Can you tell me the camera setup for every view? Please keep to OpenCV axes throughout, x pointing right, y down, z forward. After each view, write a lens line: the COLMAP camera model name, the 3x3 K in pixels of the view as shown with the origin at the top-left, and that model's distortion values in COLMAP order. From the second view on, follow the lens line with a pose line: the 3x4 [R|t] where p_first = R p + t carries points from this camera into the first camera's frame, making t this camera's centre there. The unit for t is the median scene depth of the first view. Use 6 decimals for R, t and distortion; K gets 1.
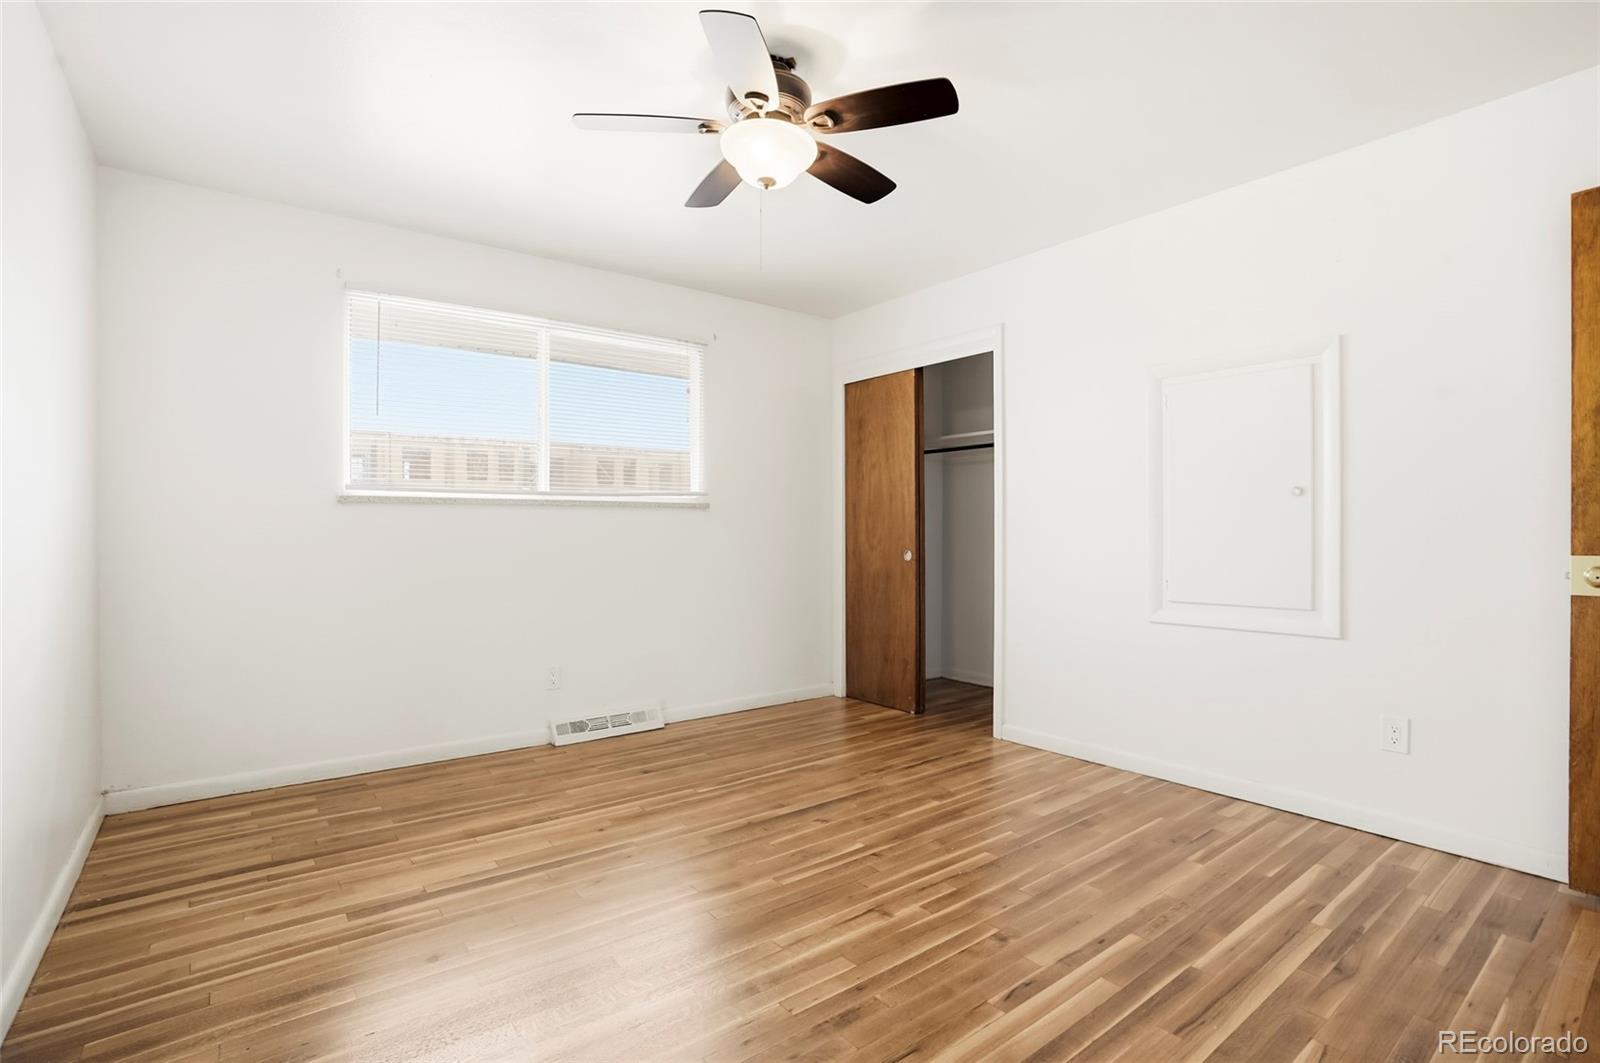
lens RADIAL K [[744.7, 0, 787.6], [0, 744.7, 533.8], [0, 0, 1]] dist [-0.061165, 0.021851]
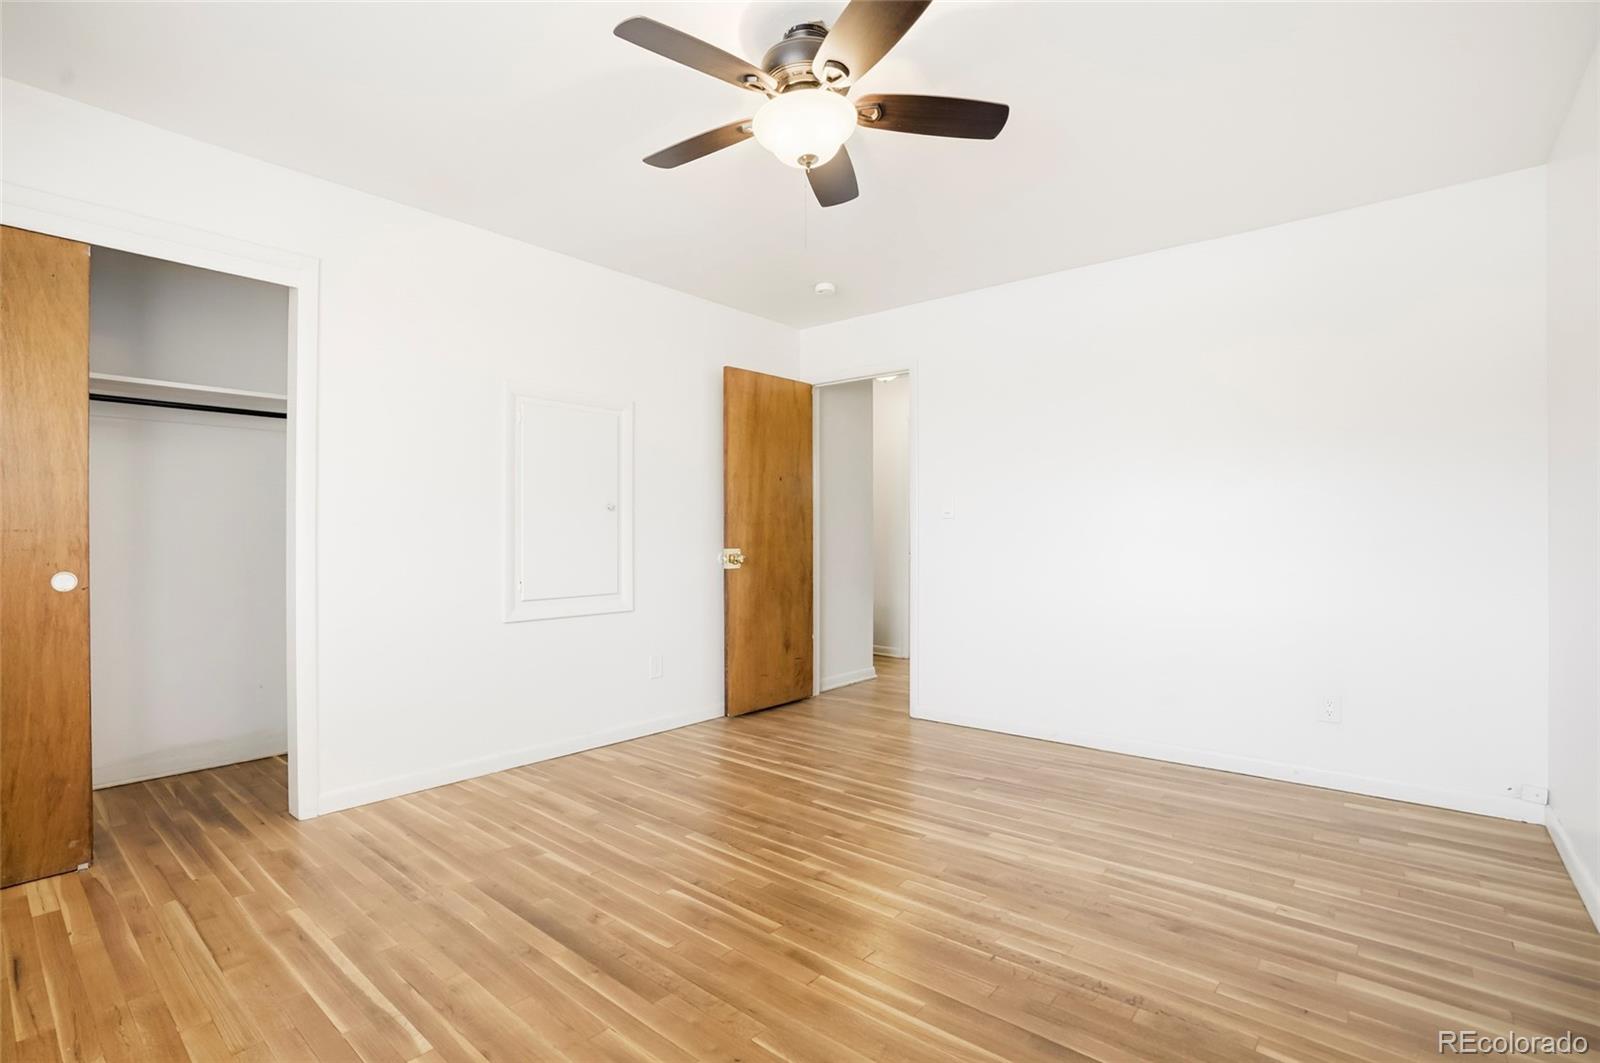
lens RADIAL K [[744.7, 0, 787.6], [0, 744.7, 533.8], [0, 0, 1]] dist [-0.061165, 0.021851]
pose [[-0.196447, 0.002727, 0.980511, -0.702985], [0.002985, 0.999993, -0.002183, -0.004379], [-0.980510, 0.002498, -0.196454, 0.916485]]
